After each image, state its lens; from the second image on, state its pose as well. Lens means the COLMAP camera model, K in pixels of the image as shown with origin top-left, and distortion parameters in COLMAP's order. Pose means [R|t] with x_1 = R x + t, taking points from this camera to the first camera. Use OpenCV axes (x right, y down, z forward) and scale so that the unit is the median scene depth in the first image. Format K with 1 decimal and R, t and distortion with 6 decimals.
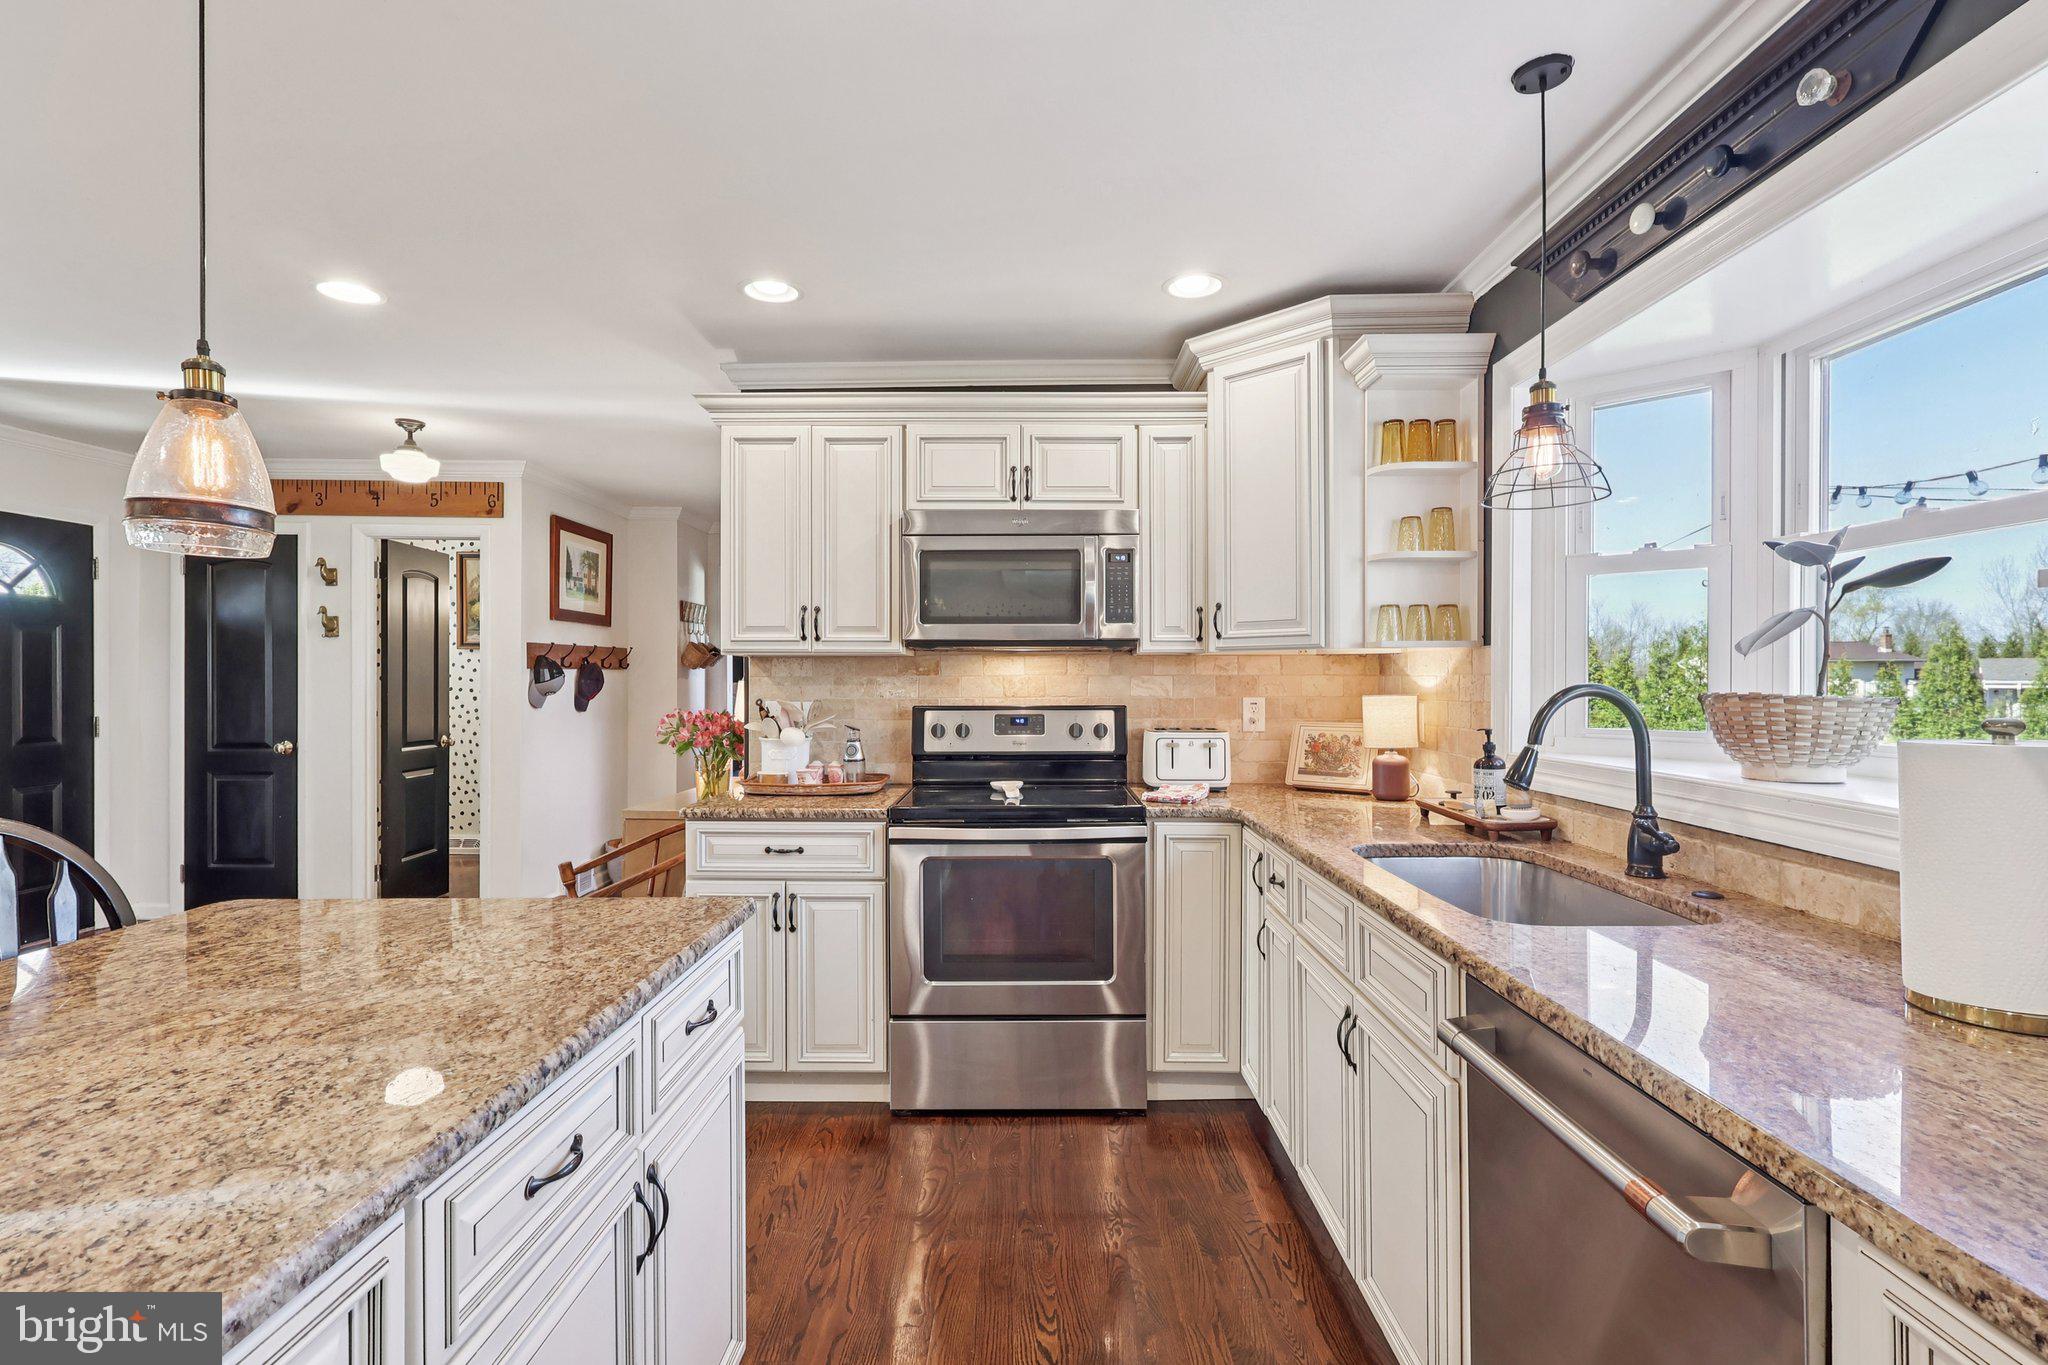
lens RADIAL K [[964.0, 0, 1024.8], [0, 964.0, 686.5], [0, 0, 1]] dist [-0.011111, 0.003800]
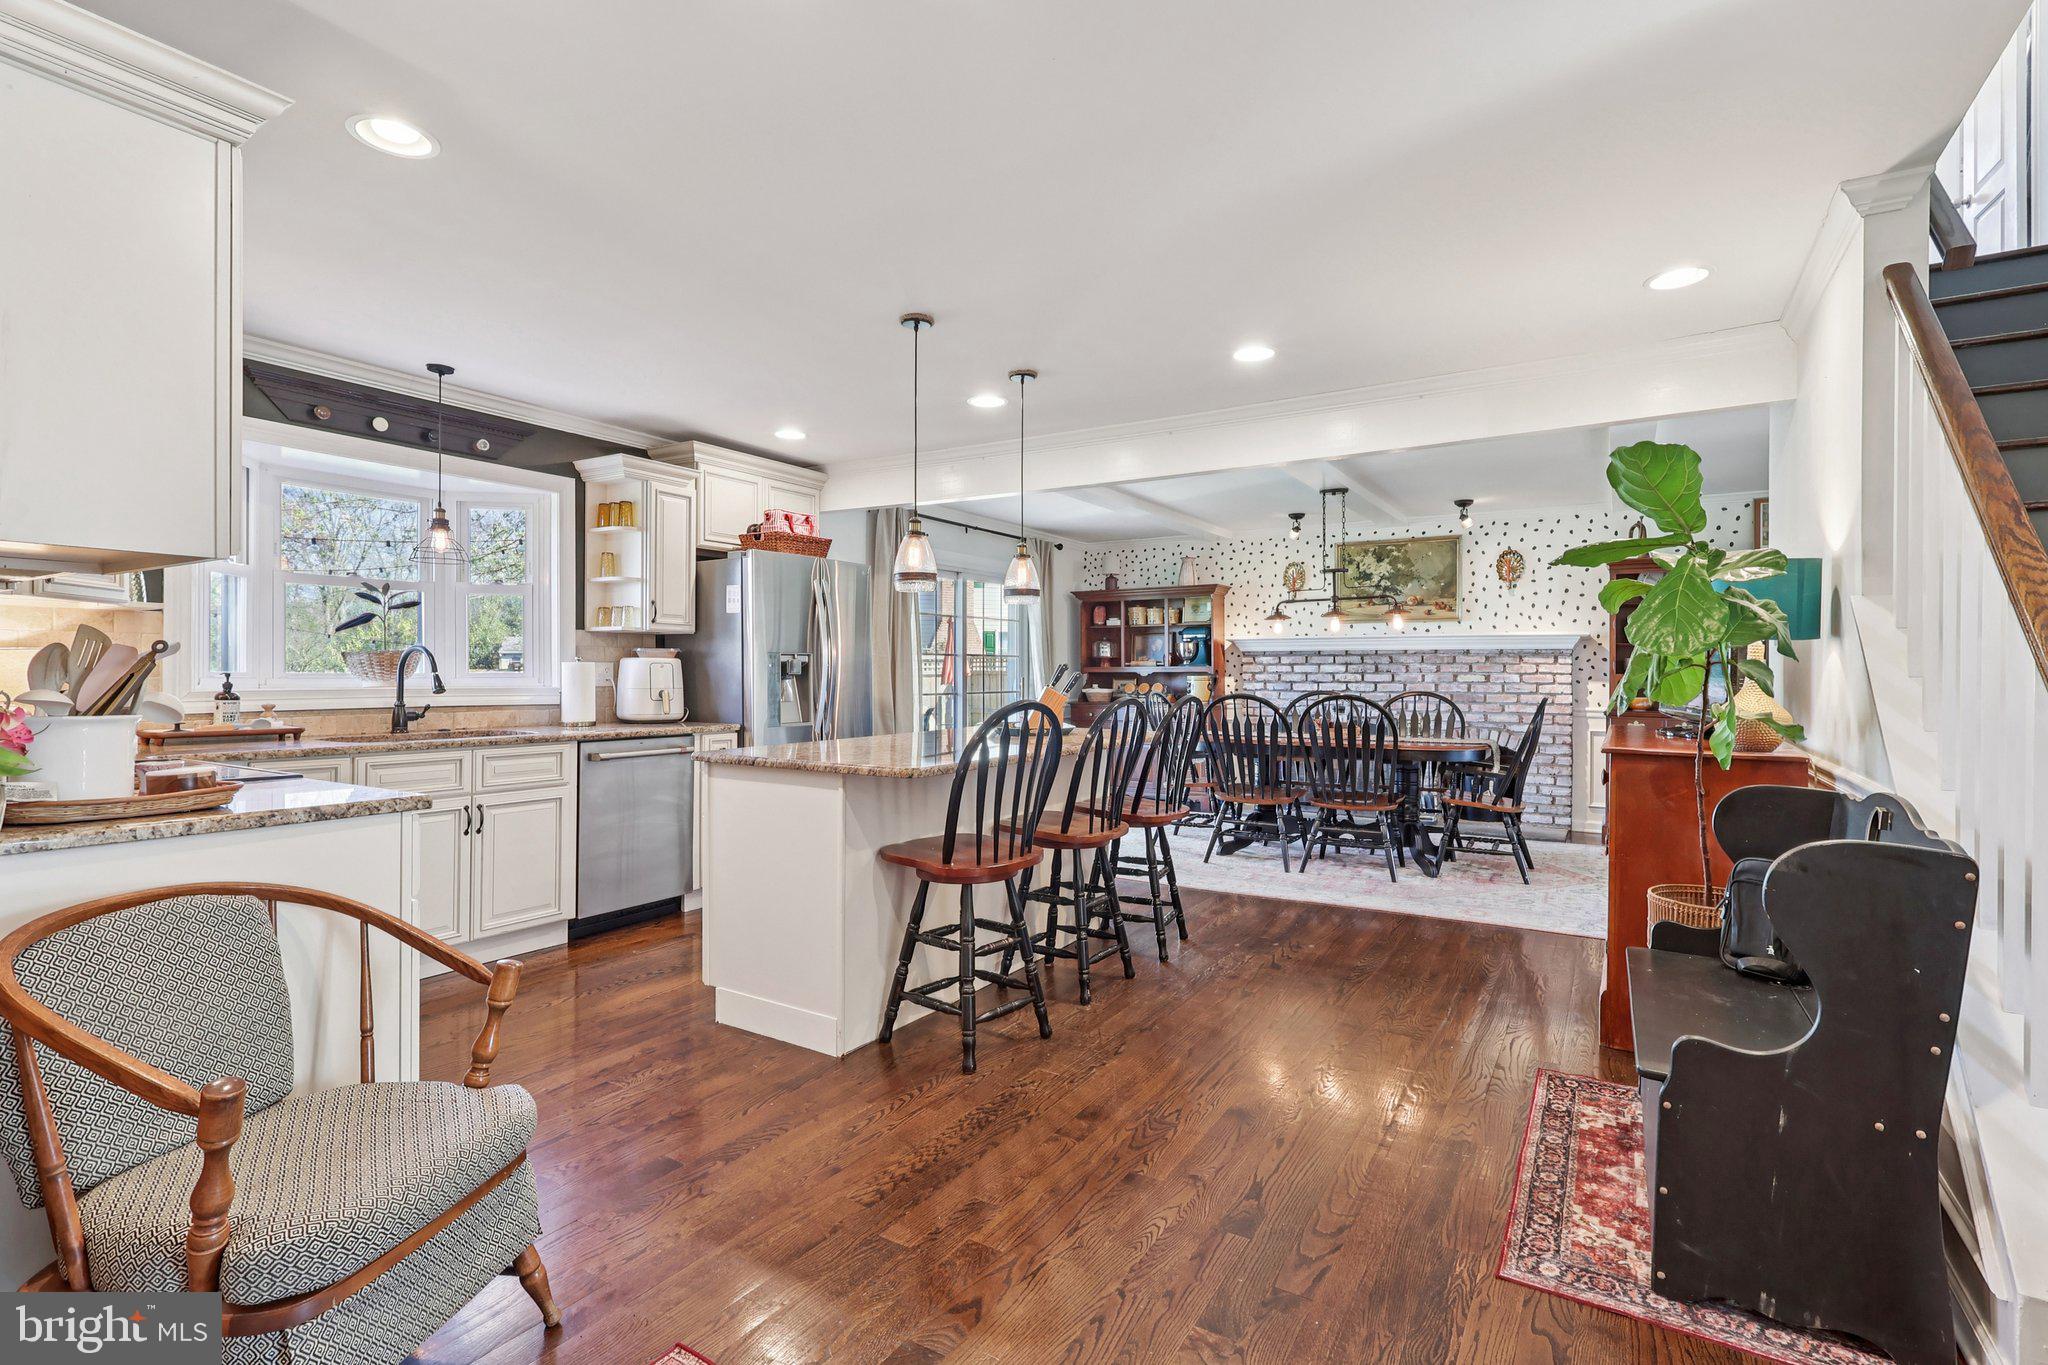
lens RADIAL K [[964.0, 0, 1008.9], [0, 964.0, 674.1], [0, 0, 1]] dist [-0.011111, 0.003800]
pose [[-0.846133, -0.002608, 0.532965, -1.002890], [0.000032, 0.999988, 0.004945, 0.030880], [-0.532971, 0.004202, -0.846123, 1.252008]]
